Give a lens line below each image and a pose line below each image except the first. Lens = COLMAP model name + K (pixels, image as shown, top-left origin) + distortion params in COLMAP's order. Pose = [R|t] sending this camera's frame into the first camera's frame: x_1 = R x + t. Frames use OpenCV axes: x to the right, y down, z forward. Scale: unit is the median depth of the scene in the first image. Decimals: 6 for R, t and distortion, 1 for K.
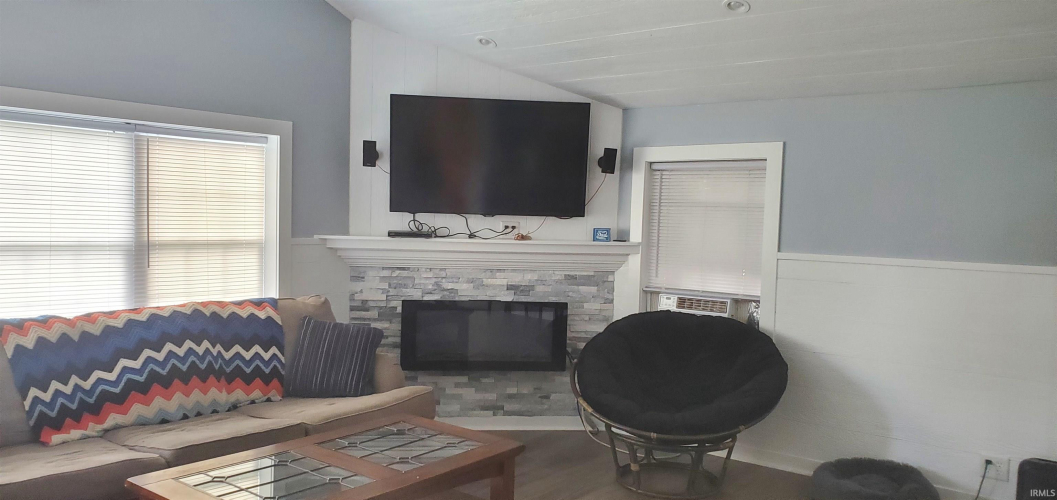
lens RADIAL K [[820.7, 0, 515.0], [0, 820.7, 265.8], [0, 0, 1]] dist [0.057785, -0.044182]
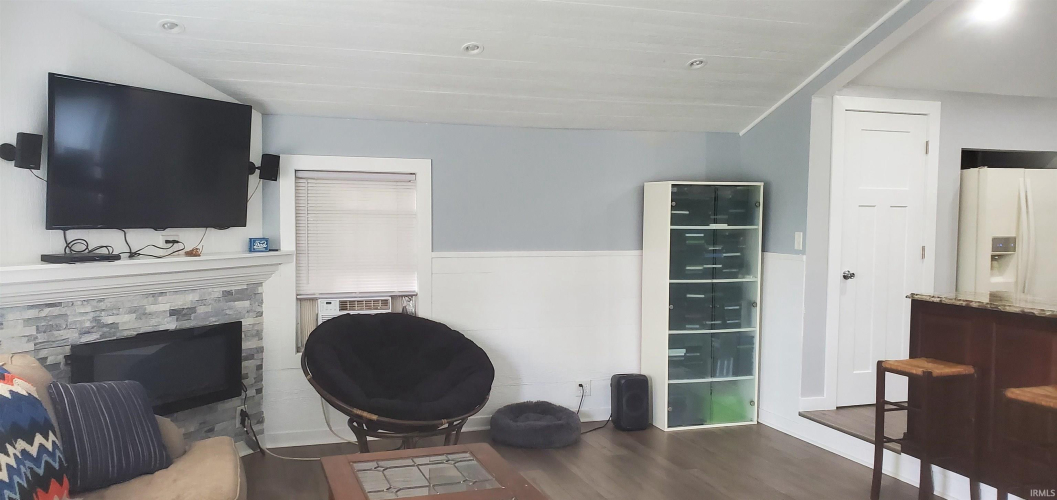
lens RADIAL K [[820.7, 0, 532.6], [0, 820.7, 258.6], [0, 0, 1]] dist [0.057785, -0.044182]
pose [[0.534595, -0.067840, 0.842381, -0.547760], [0.068092, 0.996990, 0.037078, -0.037378], [-0.842361, 0.037538, 0.537605, 0.225894]]
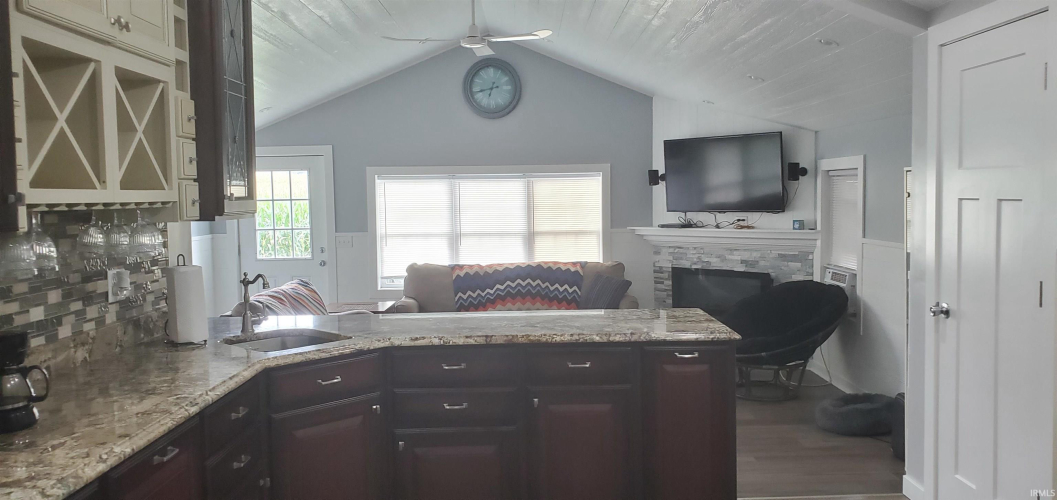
lens RADIAL K [[820.7, 0, 531.6], [0, 820.7, 252.3], [0, 0, 1]] dist [0.057785, -0.044182]
pose [[0.627682, 0.018535, -0.778249, 0.929813], [-0.019139, 0.999782, 0.008375, 0.004805], [0.778235, 0.009638, 0.627900, -0.218920]]
